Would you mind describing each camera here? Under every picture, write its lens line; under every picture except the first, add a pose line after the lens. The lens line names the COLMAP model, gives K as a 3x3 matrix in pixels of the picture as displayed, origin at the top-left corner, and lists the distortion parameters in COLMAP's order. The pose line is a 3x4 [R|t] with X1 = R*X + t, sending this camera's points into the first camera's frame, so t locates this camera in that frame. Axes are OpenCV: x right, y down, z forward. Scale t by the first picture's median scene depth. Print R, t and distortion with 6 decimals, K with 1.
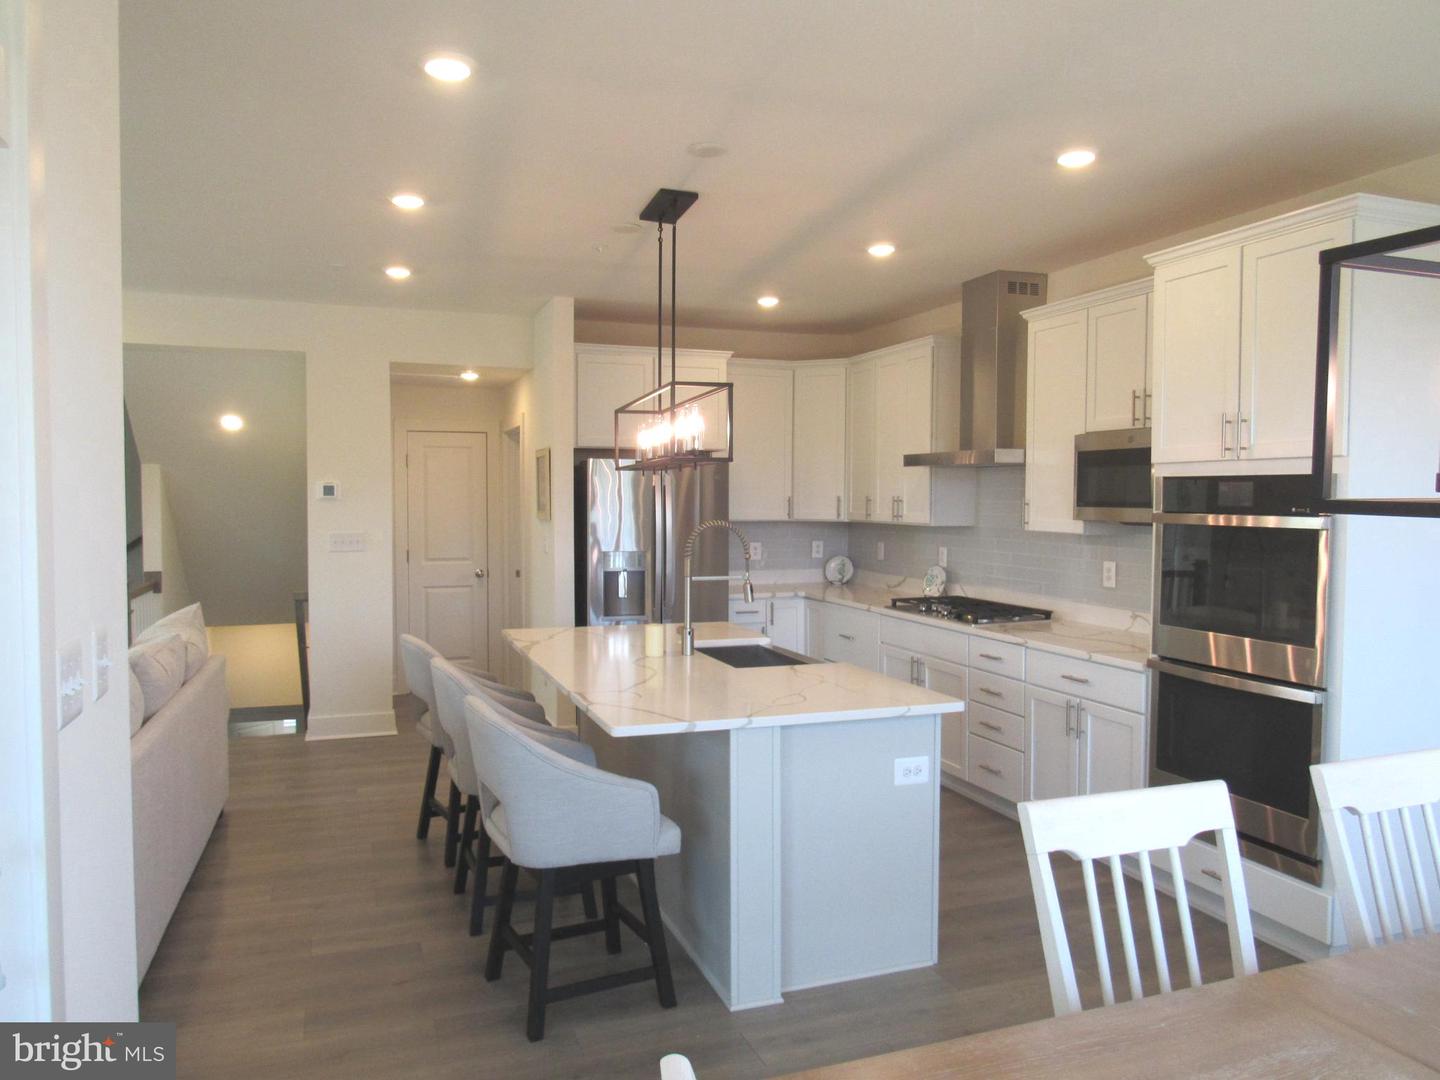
lens RADIAL K [[1021.6, 0, 725.2], [0, 1021.6, 538.2], [0, 0, 1]] dist [-0.036049, 0.002047]
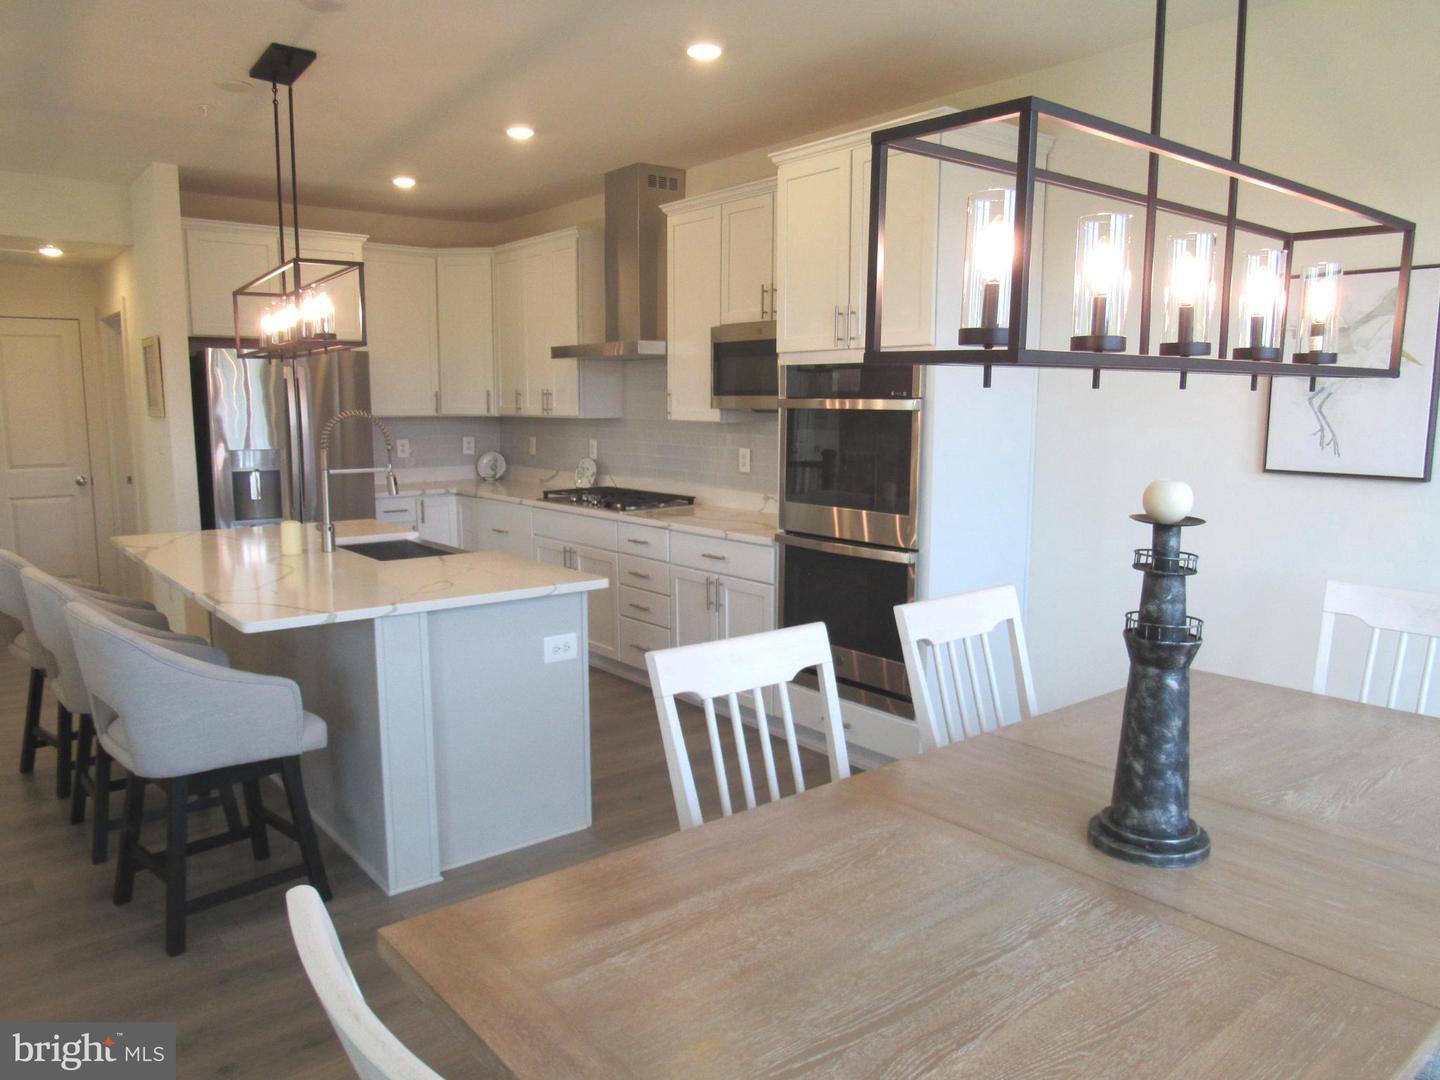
lens RADIAL K [[1023.8, 0, 718.0], [0, 1023.8, 537.7], [0, 0, 1]] dist [-0.024446, 0.007448]
pose [[0.948688, -0.043982, 0.313140, 0.010546], [0.014772, 0.995363, 0.095047, 0.015389], [-0.315868, -0.085545, 0.944939, -0.021706]]
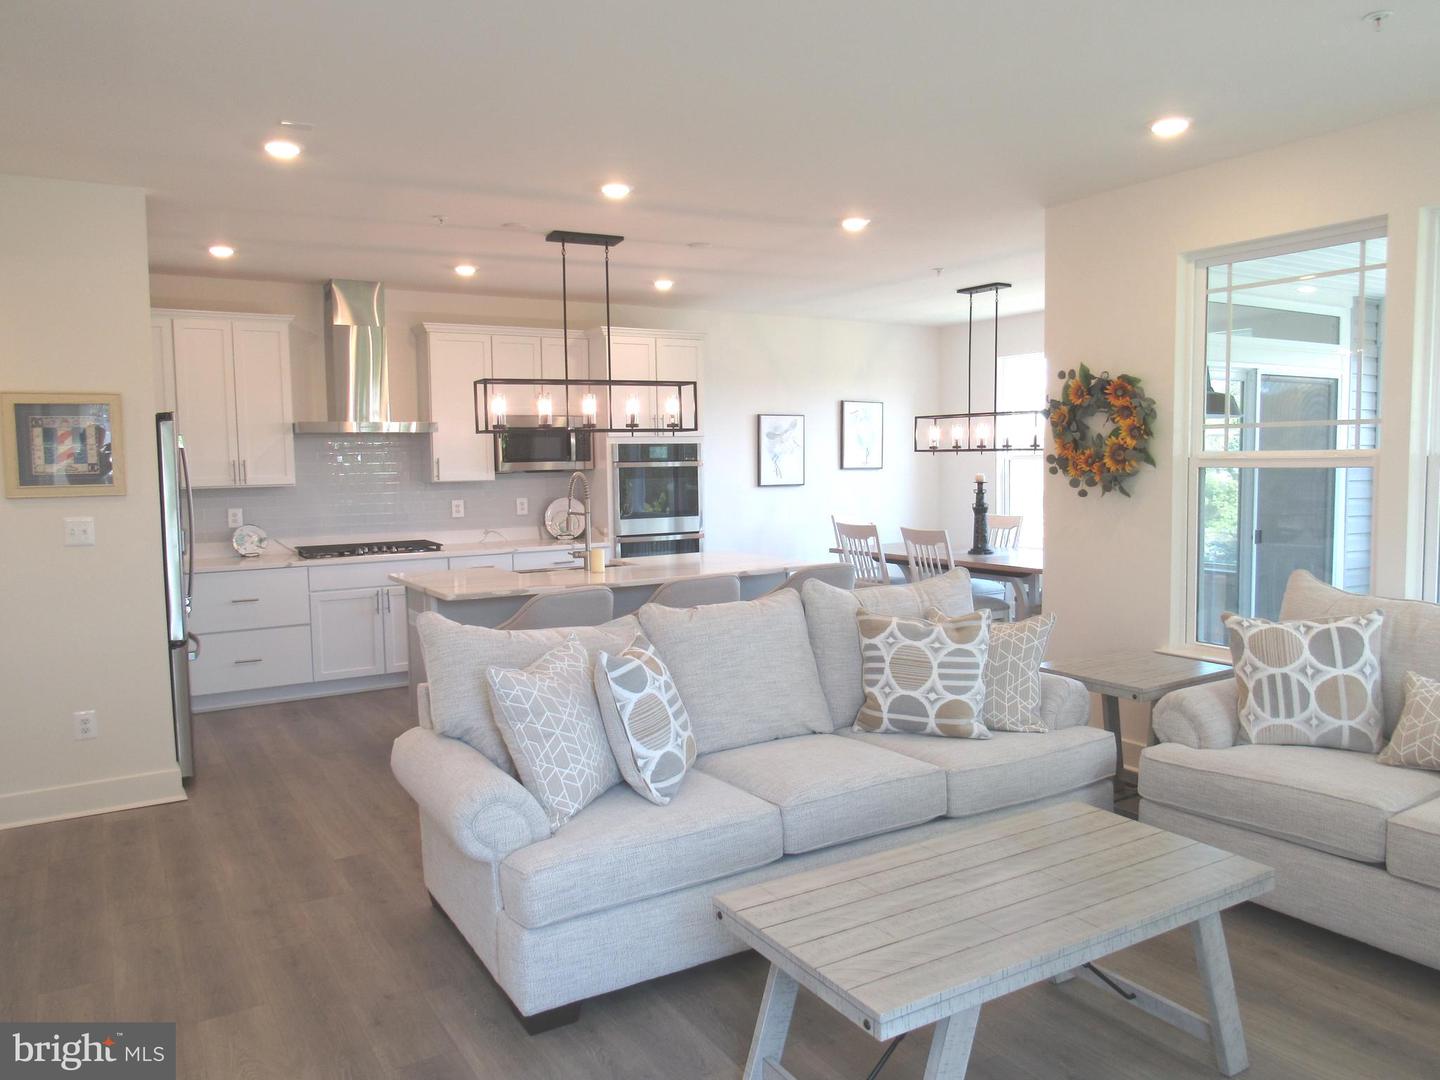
lens RADIAL K [[1005.5, 0, 717.2], [0, 1005.5, 543.6], [0, 0, 1]] dist [-0.121687, 0.000621]
pose [[-0.186790, -0.074968, 0.979535, -1.276207], [0.056514, 0.994613, 0.086898, -0.021999], [-0.980773, 0.071589, -0.181547, 0.997643]]
